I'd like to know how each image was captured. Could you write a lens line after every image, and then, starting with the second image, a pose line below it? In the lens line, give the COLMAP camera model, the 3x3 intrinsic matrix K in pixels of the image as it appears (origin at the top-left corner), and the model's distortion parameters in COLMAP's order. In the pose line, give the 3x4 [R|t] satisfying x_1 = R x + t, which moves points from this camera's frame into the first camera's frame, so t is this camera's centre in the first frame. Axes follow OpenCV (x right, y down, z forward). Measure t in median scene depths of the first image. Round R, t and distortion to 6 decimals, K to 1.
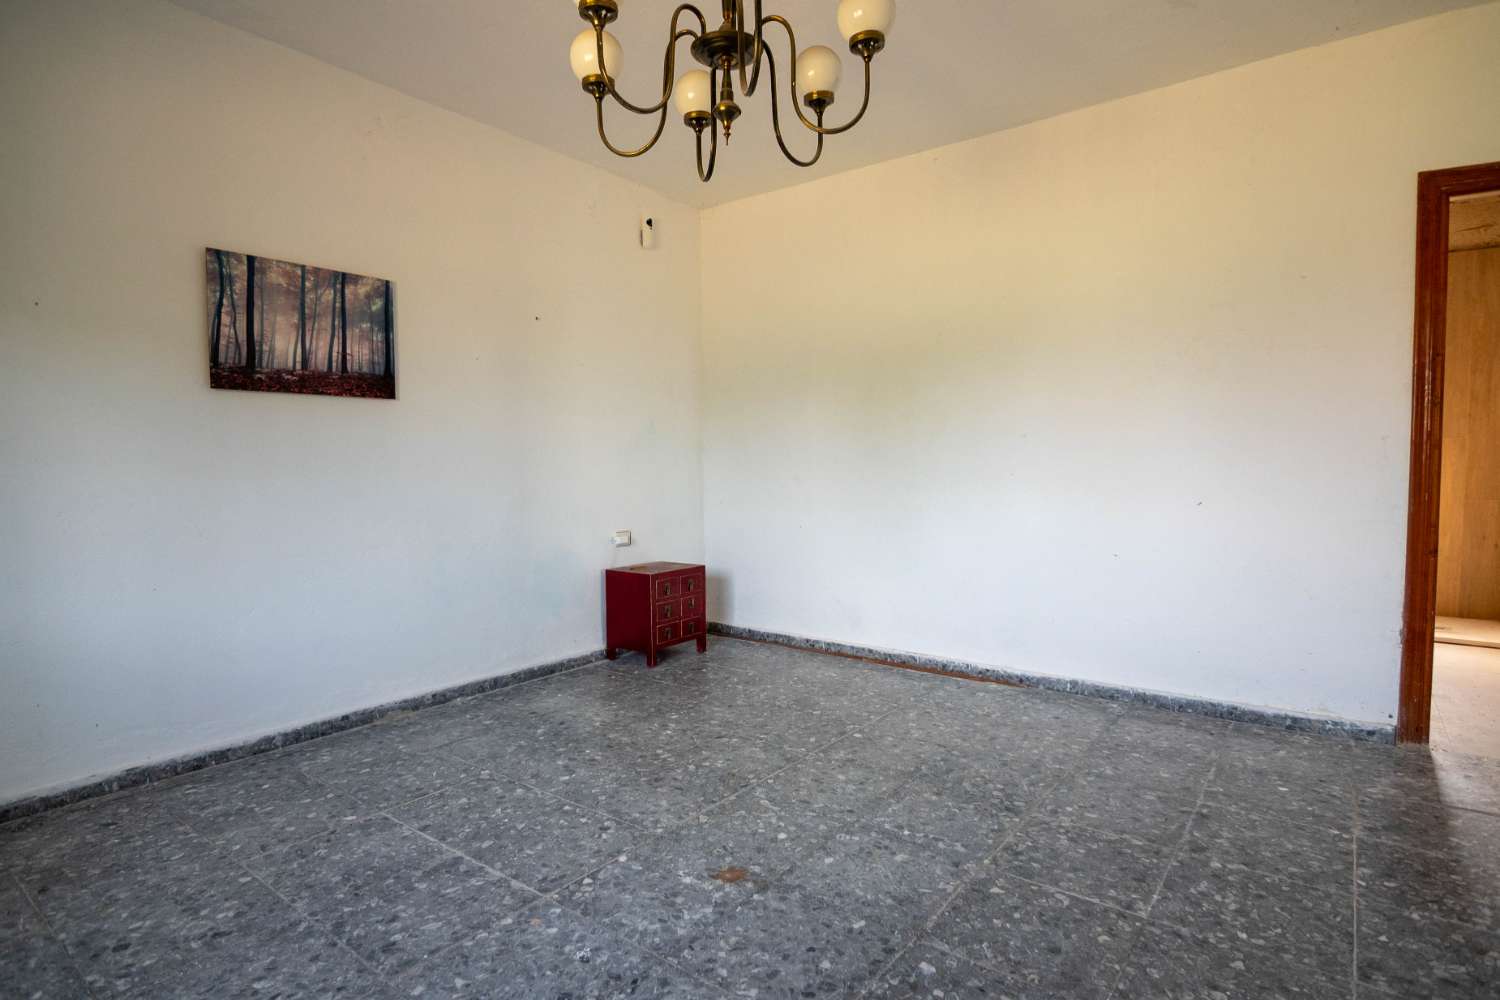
lens RADIAL K [[783.6, 0, 750.0], [0, 783.6, 500.0], [0, 0, 1]] dist [-0.005495, -0.000995]
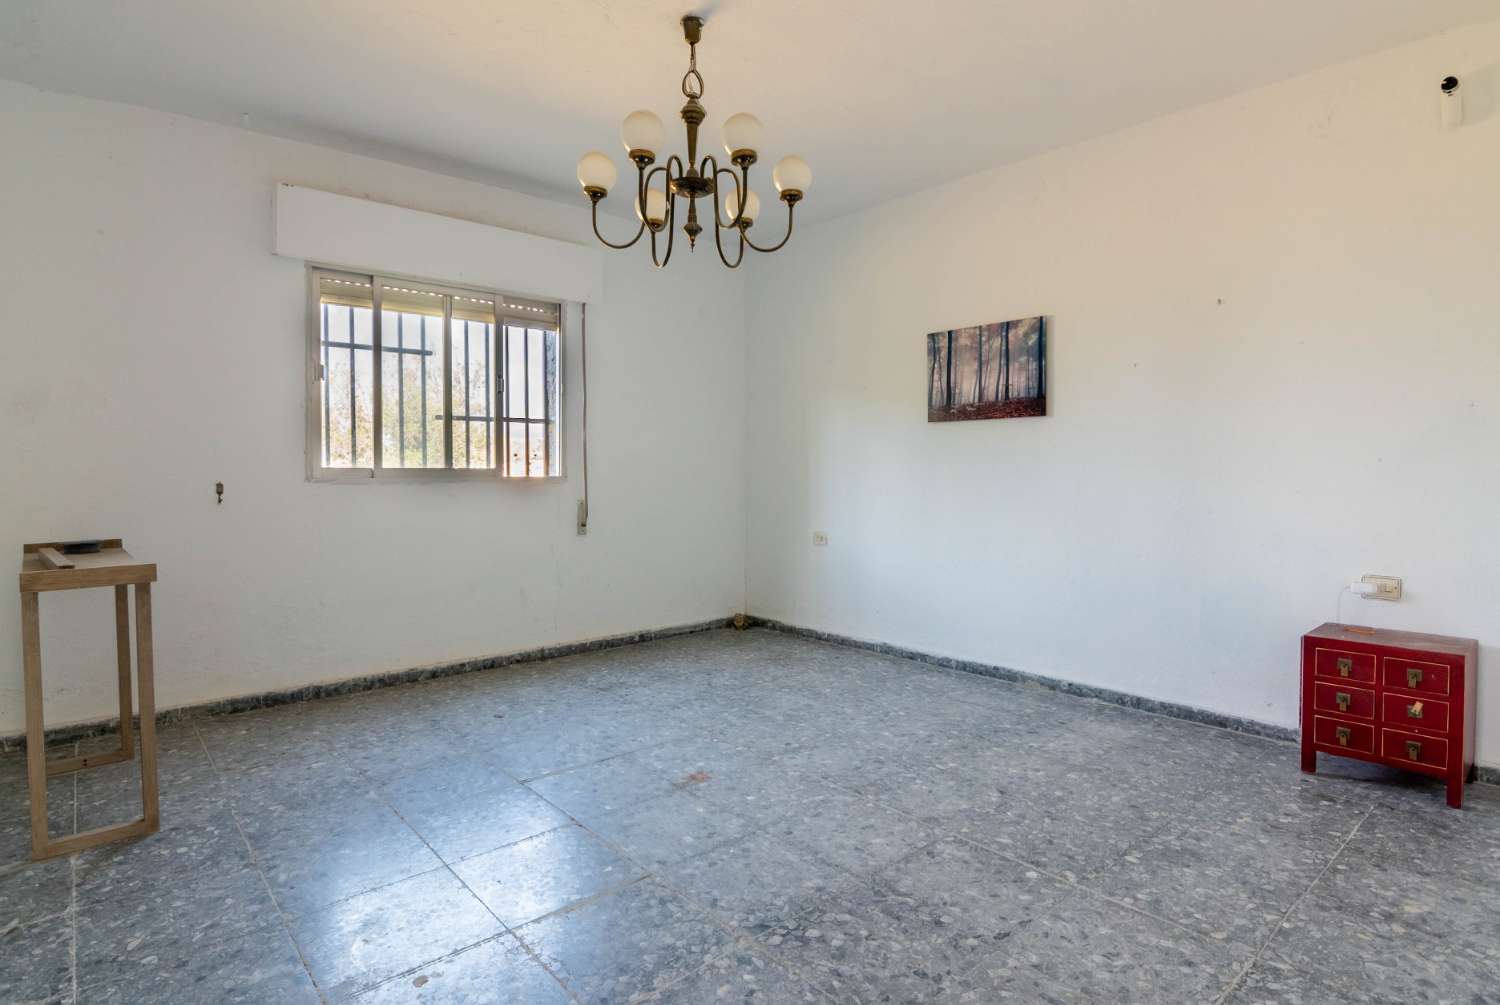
lens RADIAL K [[775.5, 0, 750.7], [0, 775.5, 484.7], [0, 0, 1]] dist [-0.016750, -0.000463]
pose [[-0.187793, 0.026033, -0.981864, 0.834546], [-0.044624, 0.998390, 0.035006, -0.052015], [0.981194, 0.050389, -0.186329, 0.864914]]
